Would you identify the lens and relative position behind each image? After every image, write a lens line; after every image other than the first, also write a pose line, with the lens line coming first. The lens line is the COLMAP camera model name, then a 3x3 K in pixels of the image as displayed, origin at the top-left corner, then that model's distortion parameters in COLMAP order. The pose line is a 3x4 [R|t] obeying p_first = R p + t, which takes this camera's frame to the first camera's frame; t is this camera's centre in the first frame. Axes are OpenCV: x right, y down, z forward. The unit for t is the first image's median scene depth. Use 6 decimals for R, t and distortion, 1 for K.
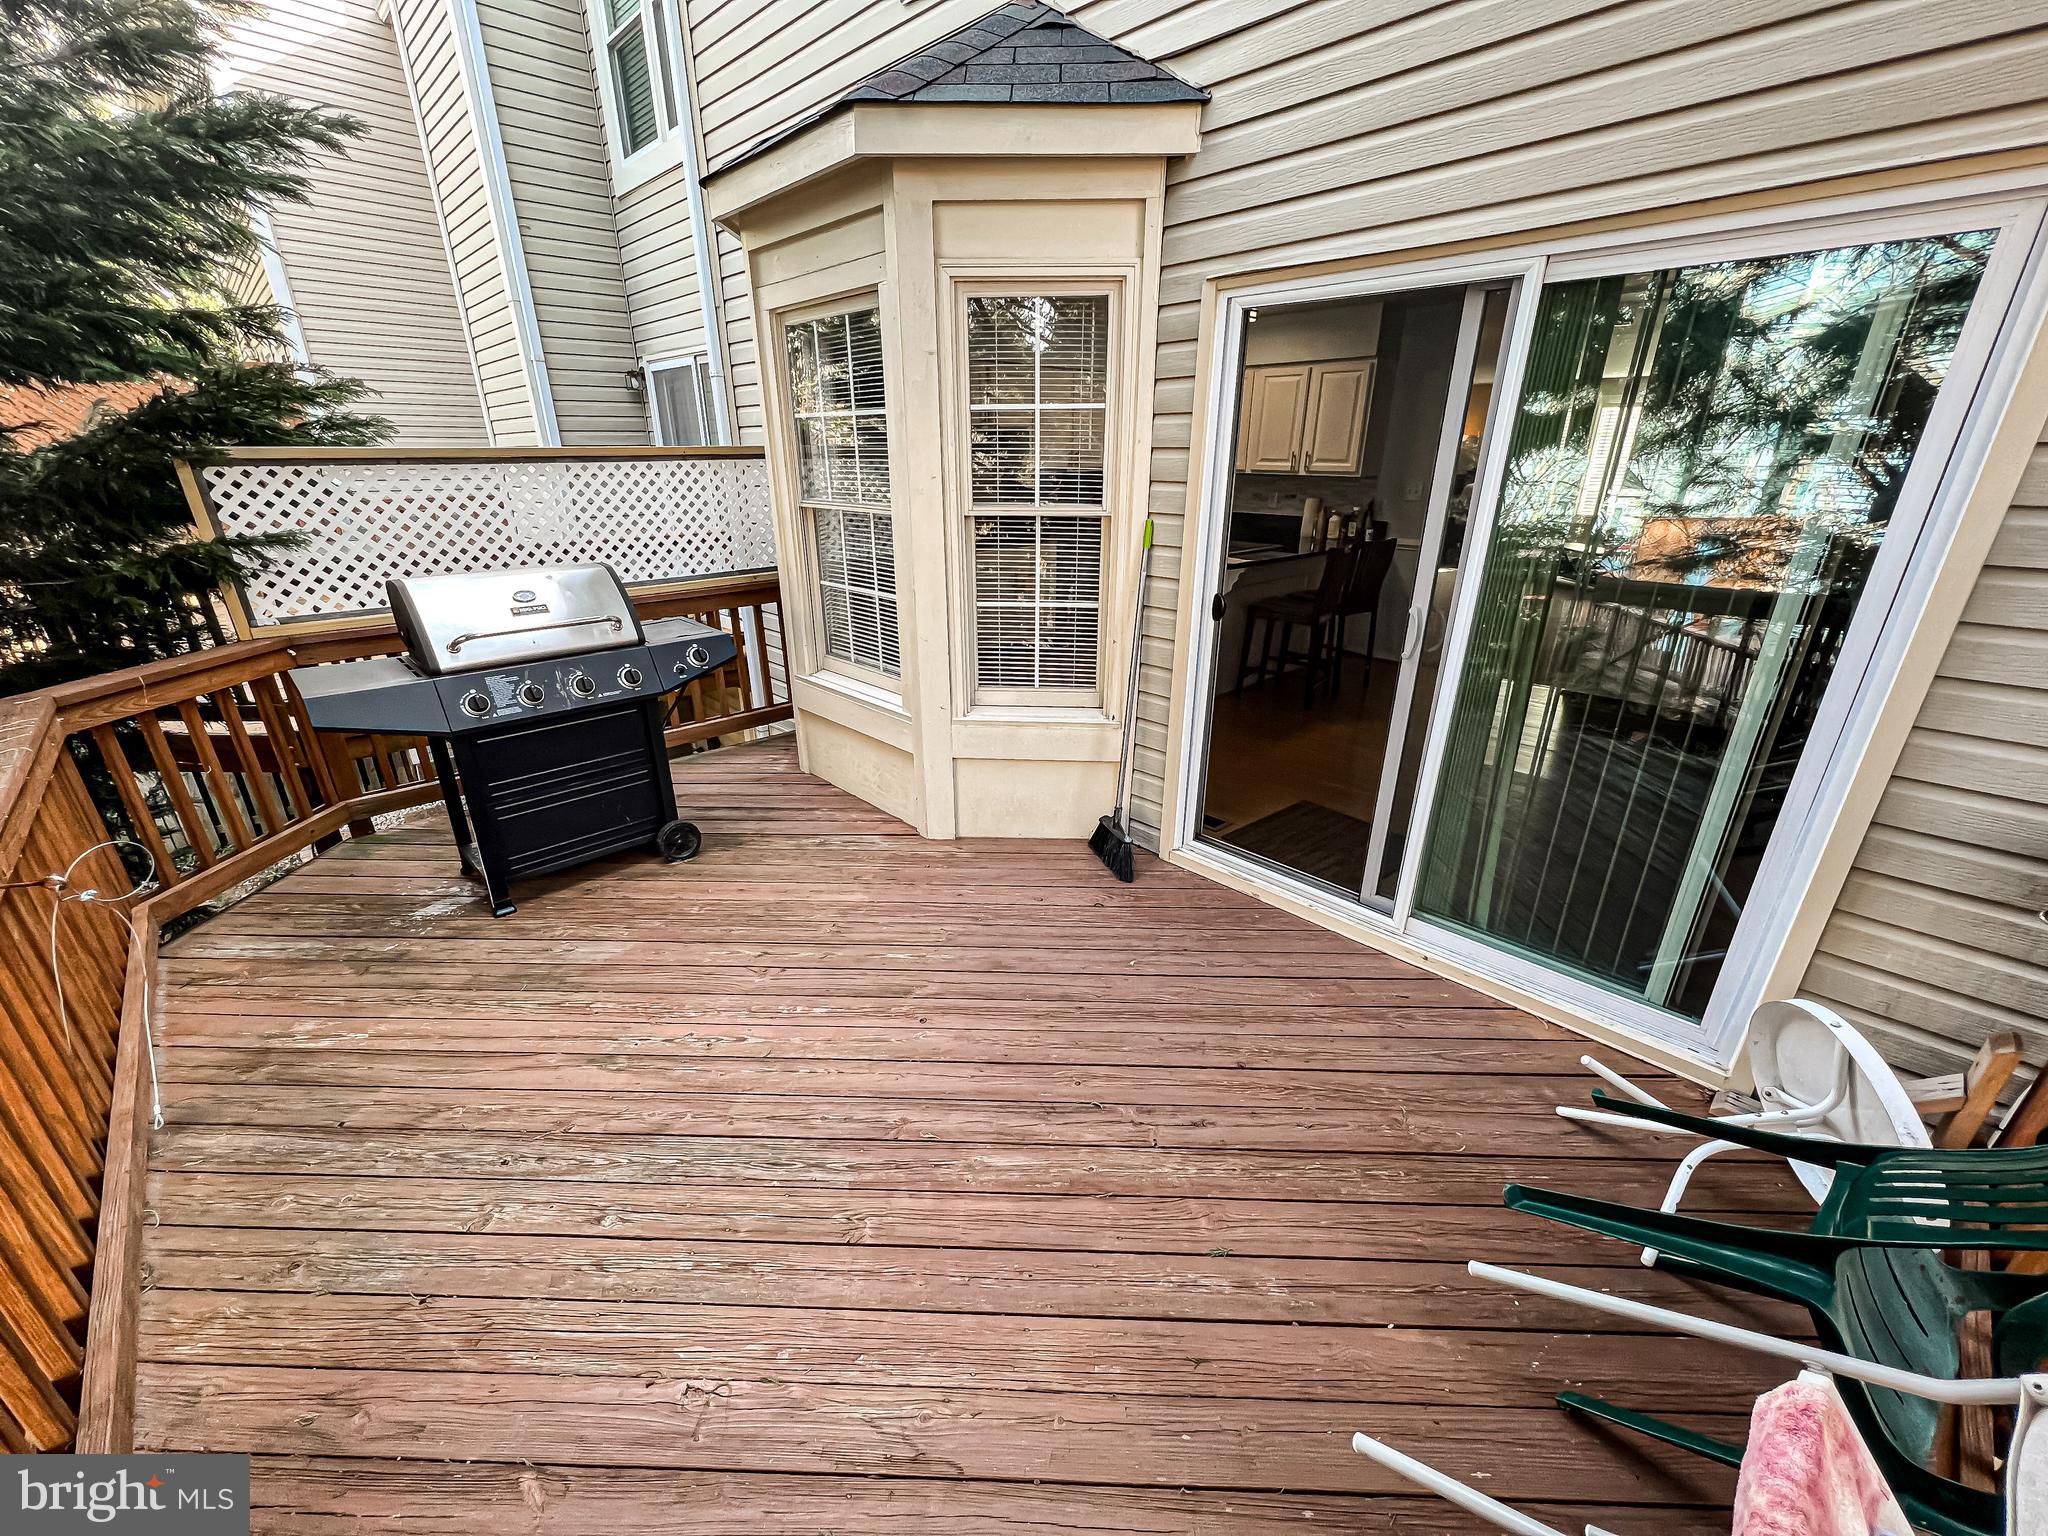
lens RADIAL K [[818.3, 0, 1020.9], [0, 818.3, 778.8], [0, 0, 1]] dist [-0.001236, 0.000541]
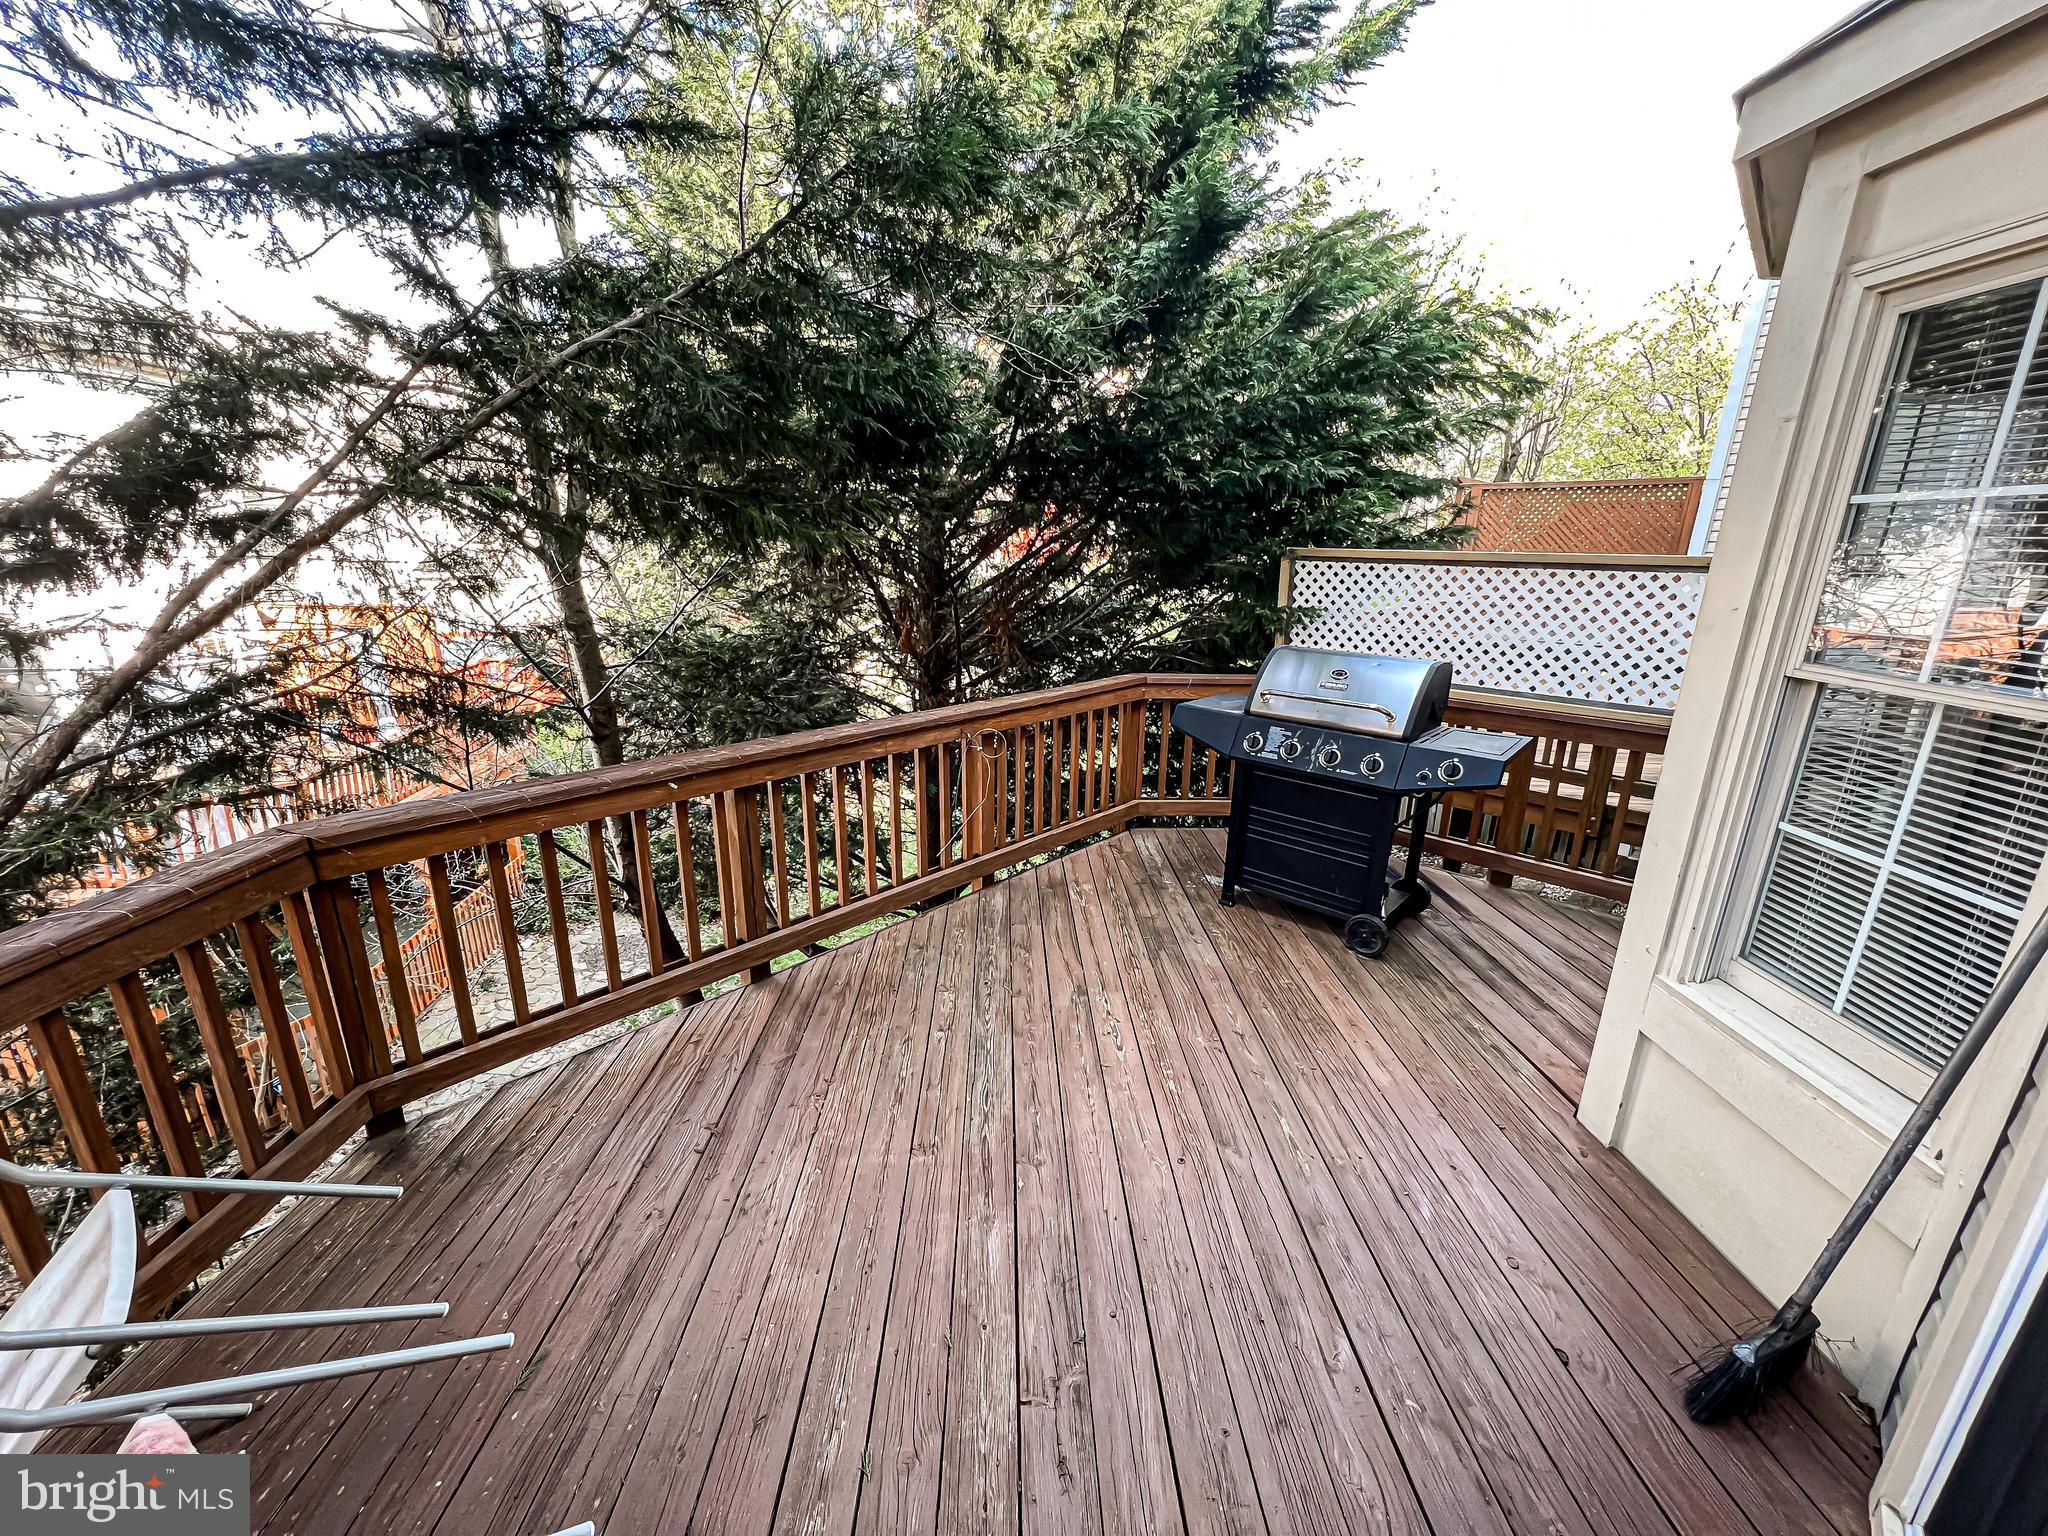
lens RADIAL K [[818.3, 0, 1023.6], [0, 818.3, 775.7], [0, 0, 1]] dist [-0.001236, 0.000541]
pose [[0.056751, 0.279375, -0.958503, 0.544799], [-0.390659, 0.889717, 0.236196, -0.202380], [0.918784, 0.361044, 0.159633, 0.473972]]
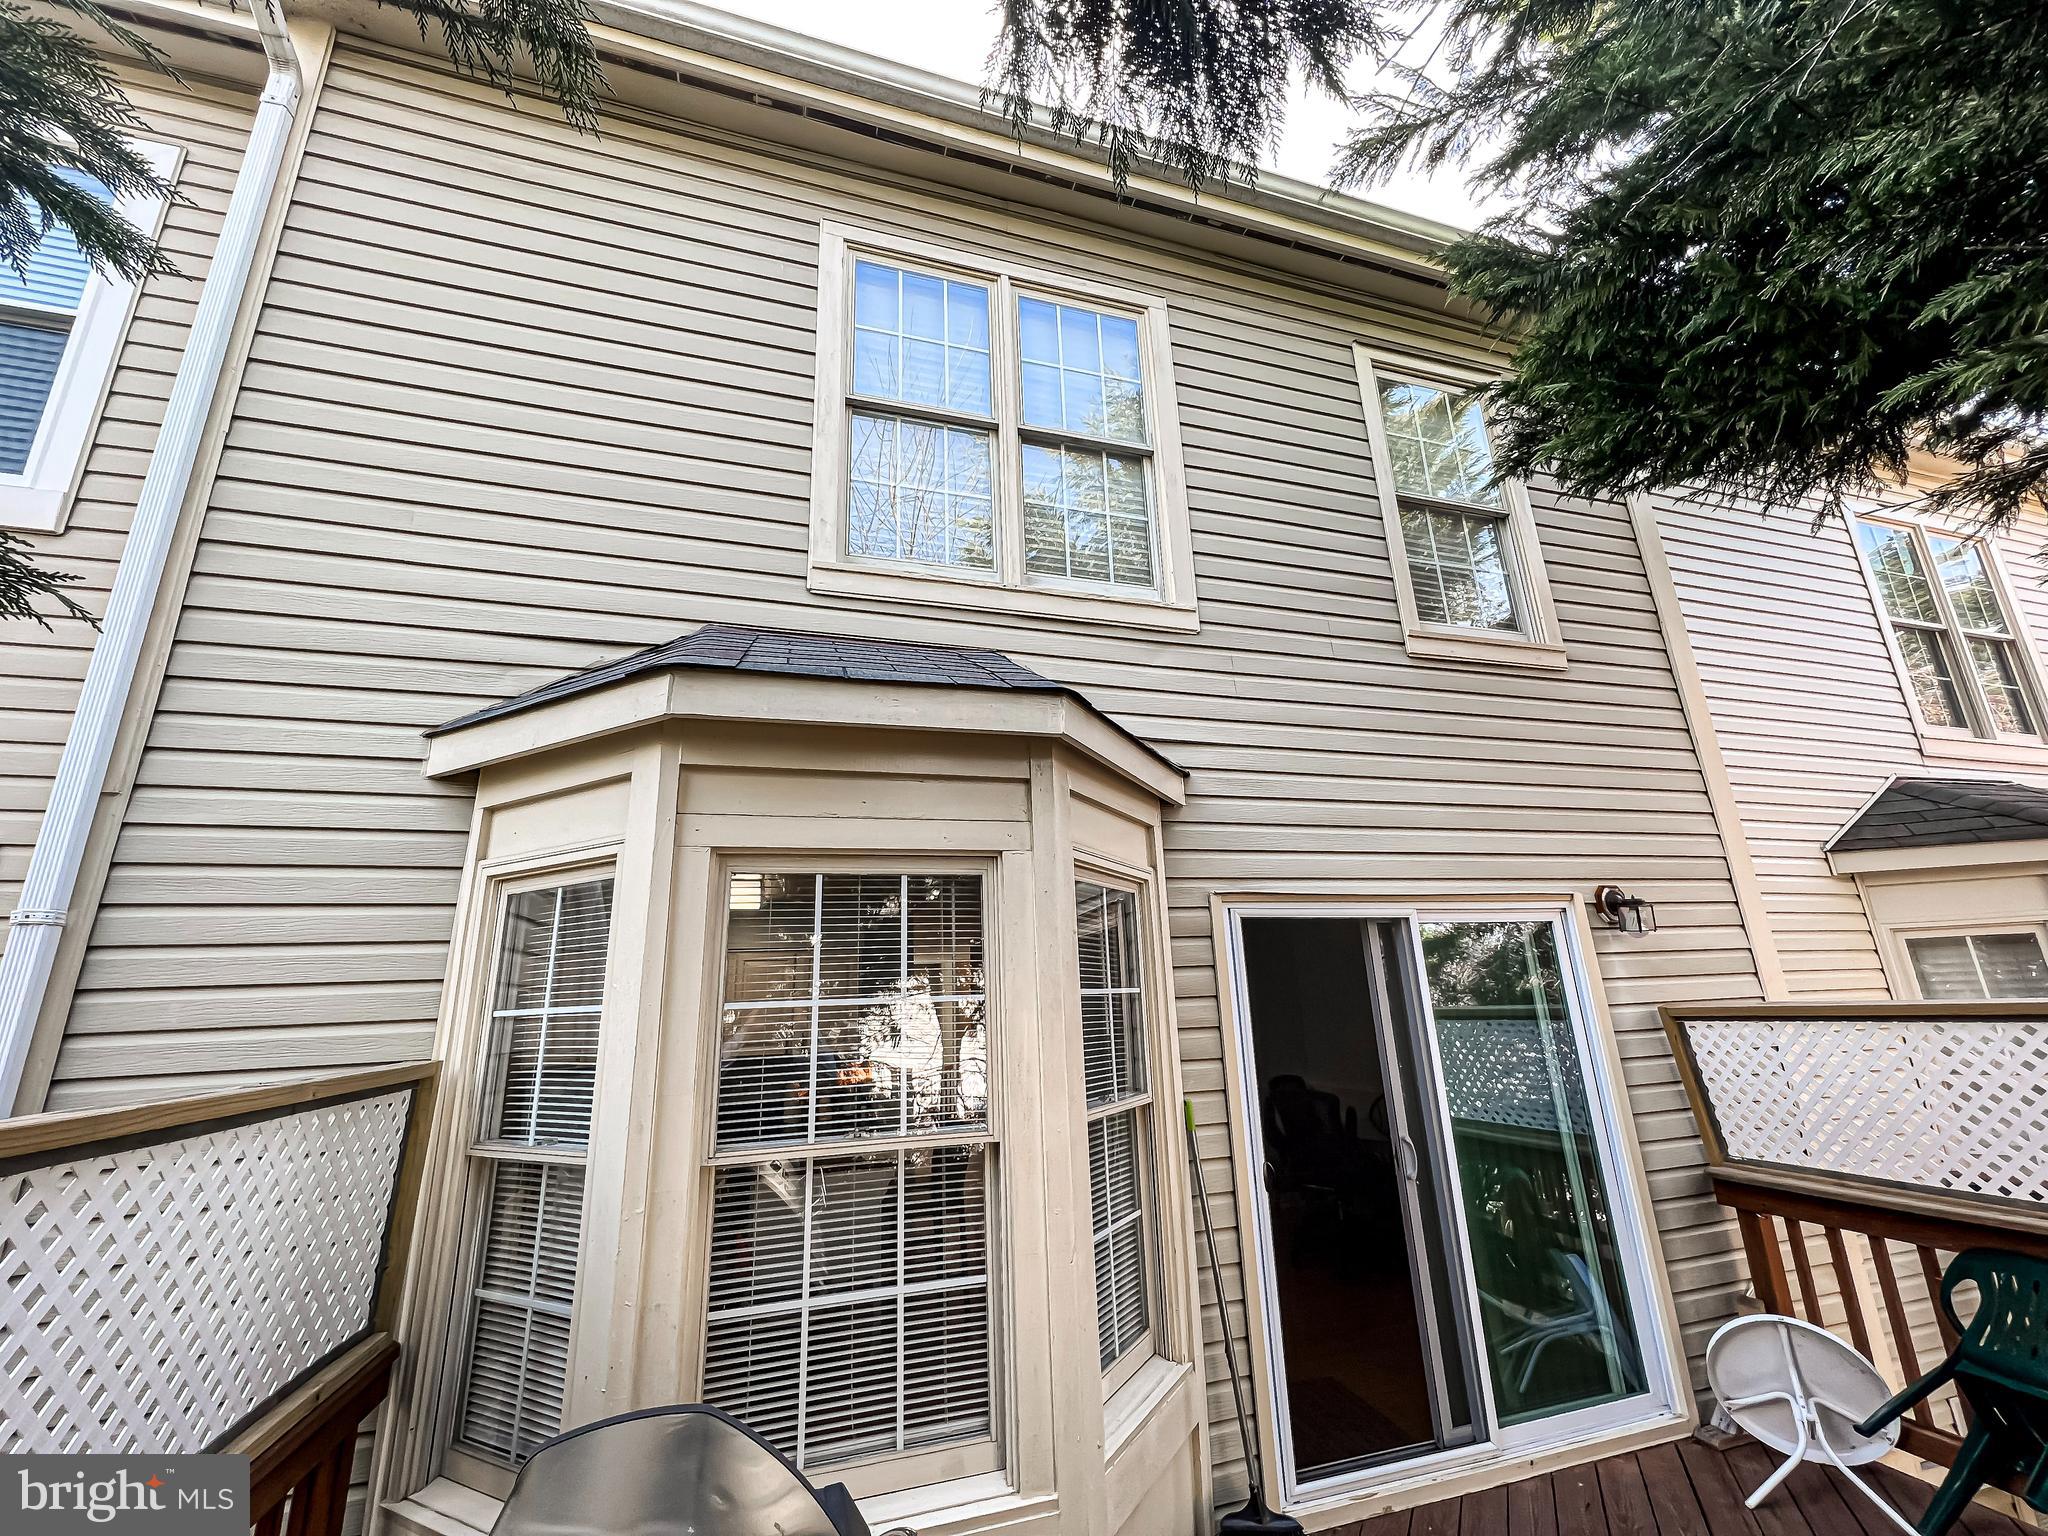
lens RADIAL K [[818.3, 0, 1022.3], [0, 818.3, 779.3], [0, 0, 1]] dist [-0.001236, 0.000541]
pose [[0.456462, 0.222744, 0.861410, -0.923869], [0.367390, 0.834580, -0.410487, -0.331411], [-0.810350, 0.503846, 0.299120, 0.726641]]
